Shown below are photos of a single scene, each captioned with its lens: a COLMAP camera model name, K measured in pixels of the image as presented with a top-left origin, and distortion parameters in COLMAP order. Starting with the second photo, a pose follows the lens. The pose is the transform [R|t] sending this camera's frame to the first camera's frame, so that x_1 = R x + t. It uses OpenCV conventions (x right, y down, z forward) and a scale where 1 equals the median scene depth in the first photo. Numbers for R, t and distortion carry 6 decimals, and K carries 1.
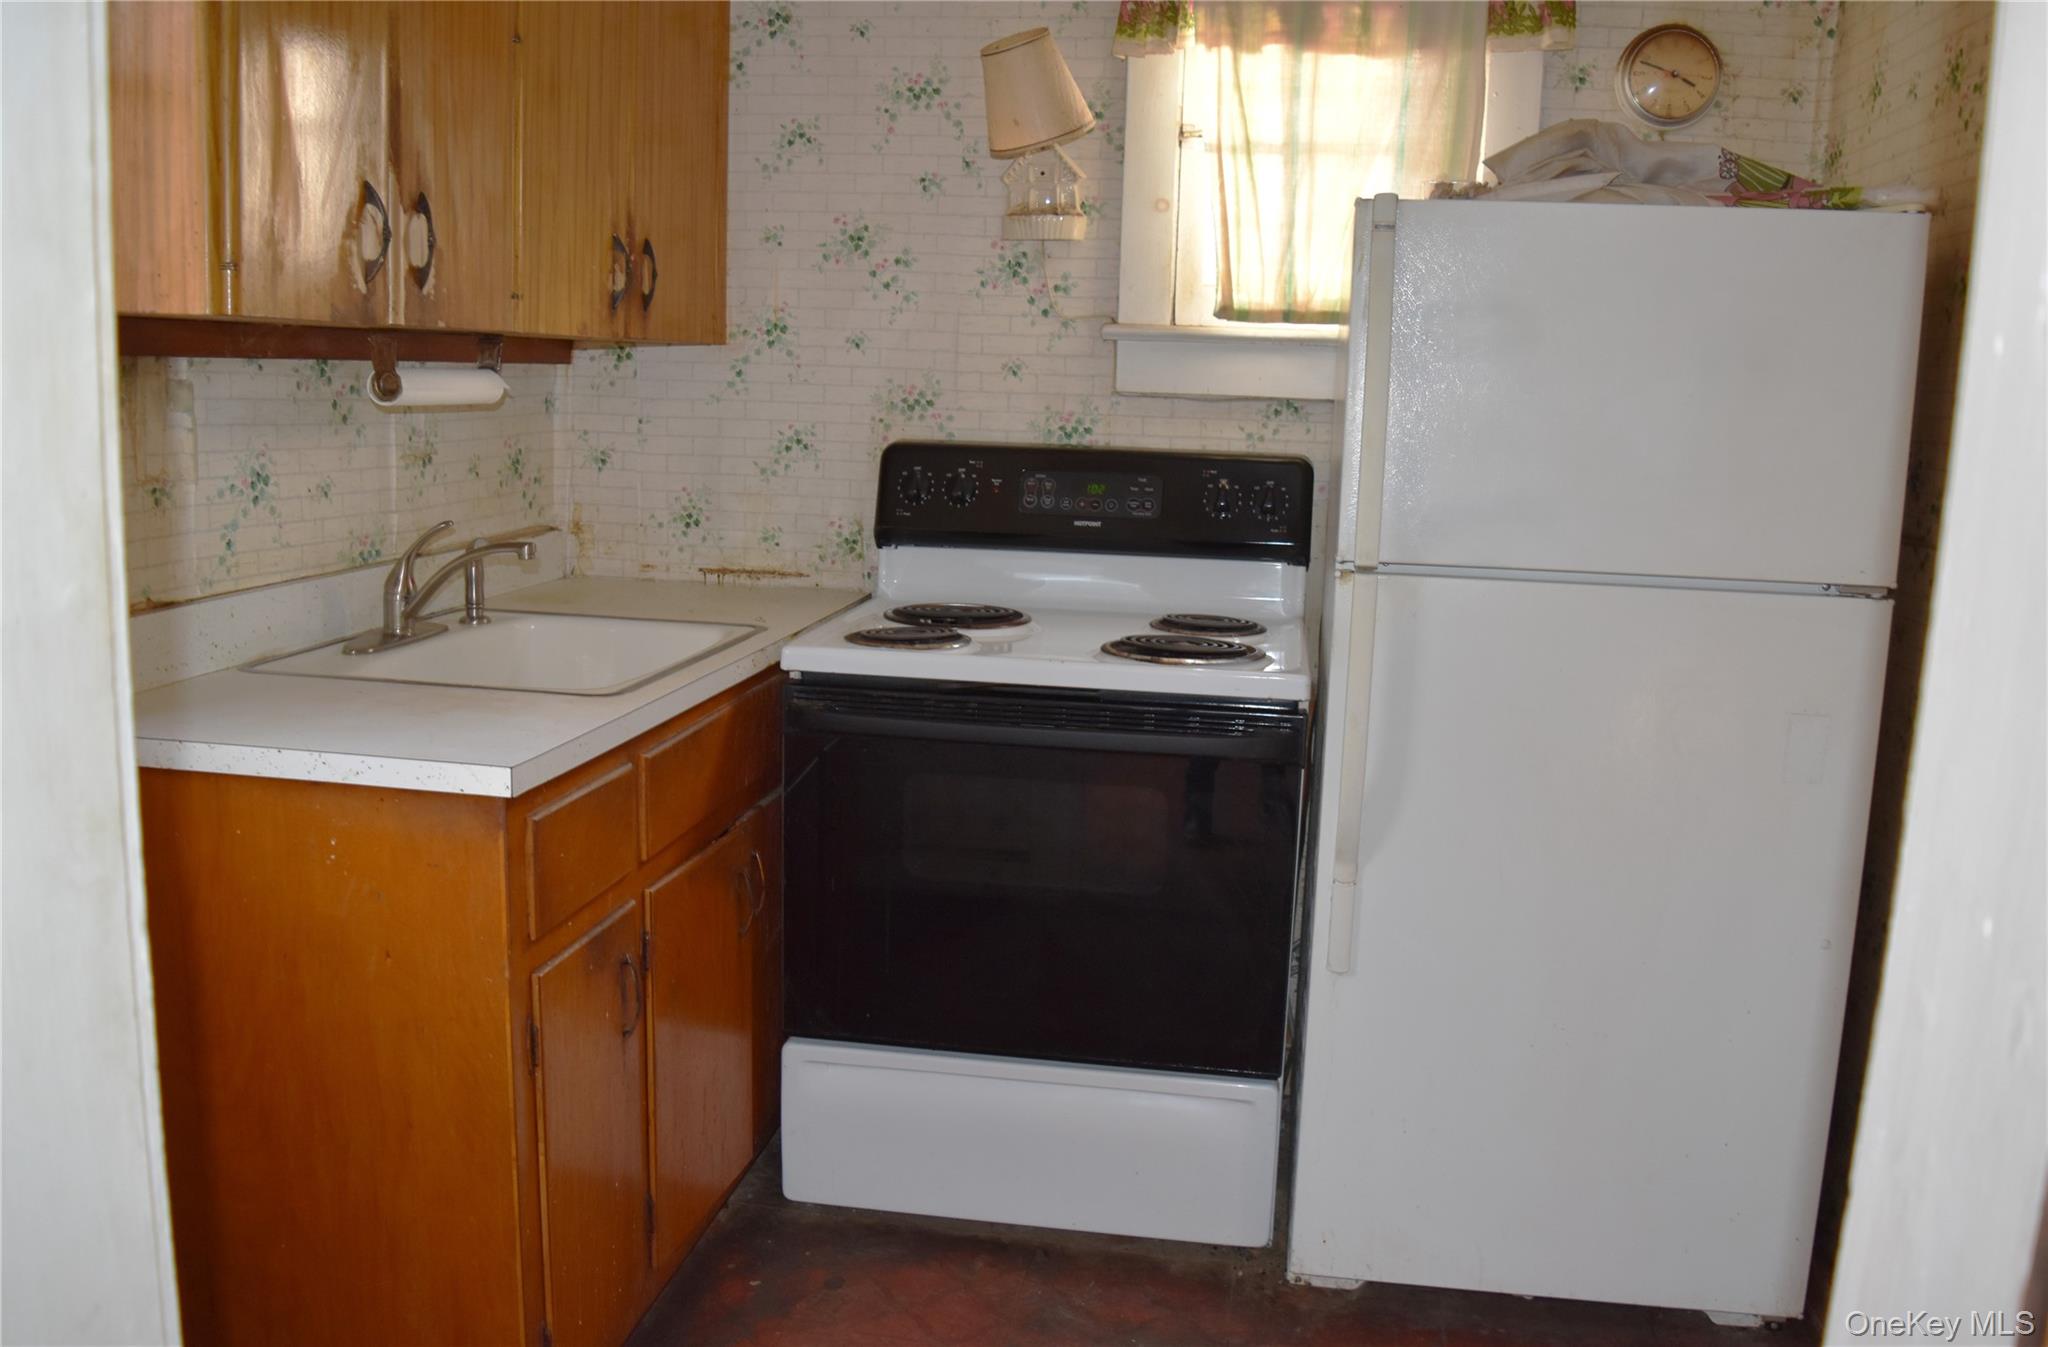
lens RADIAL K [[1620.7, 0, 1024.0], [0, 1620.7, 673.5], [0, 0, 1]] dist [-0.089790, 0.000817]
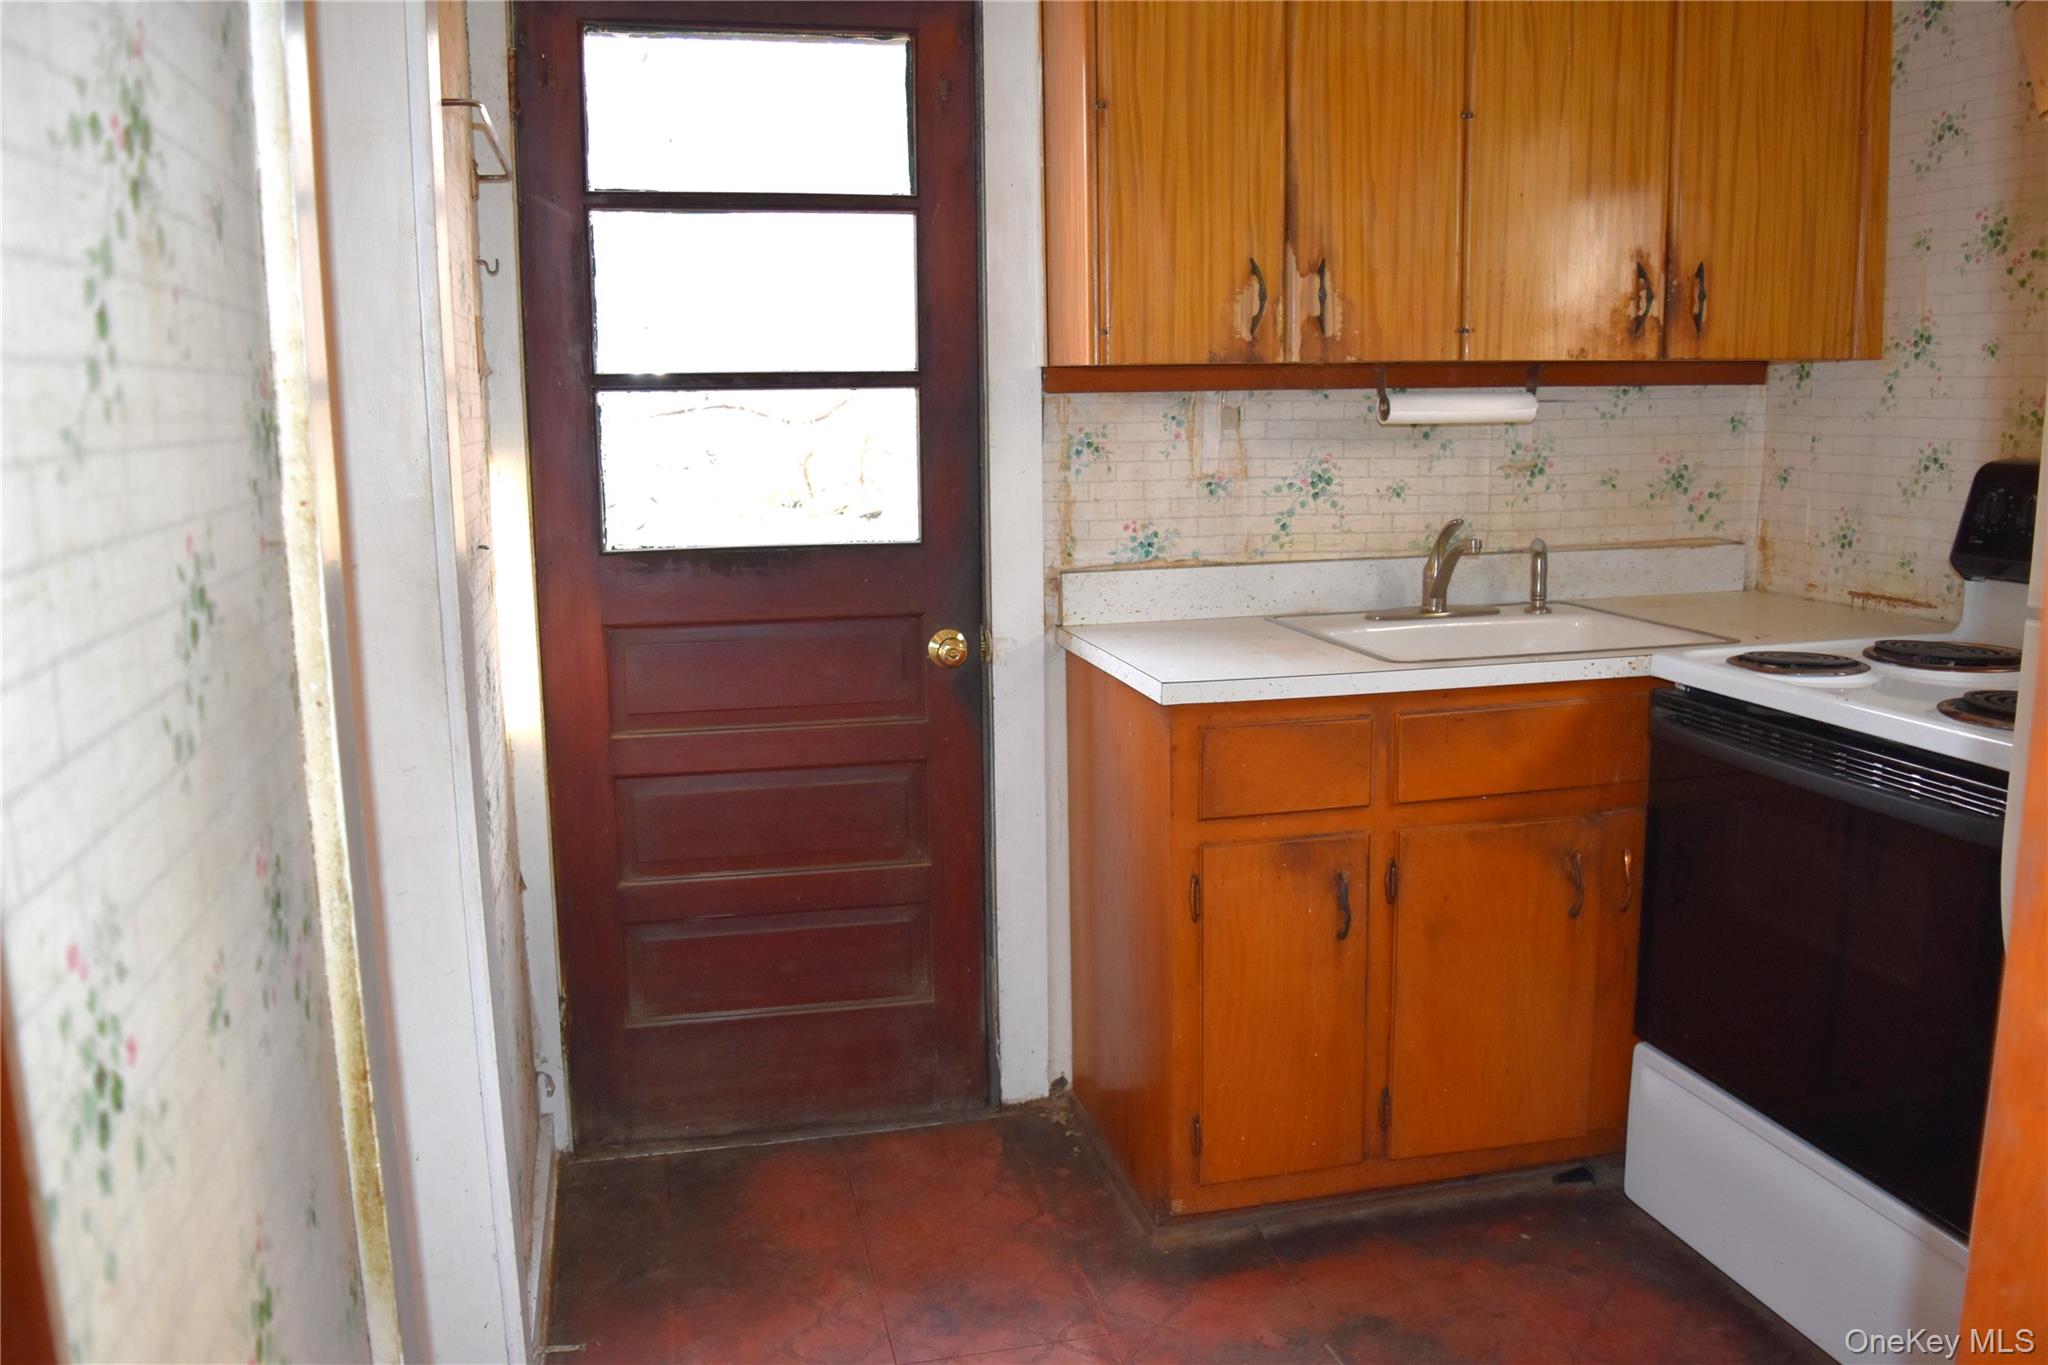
lens RADIAL K [[1583.5, 0, 1024.0], [0, 1583.5, 682.5], [0, 0, 1]] dist [-0.100544, 0.027124]
pose [[0.378858, 0.122944, -0.917252, 0.552864], [-0.132666, 0.988115, 0.077646, -0.020120], [0.915896, 0.092272, 0.390666, 0.225315]]
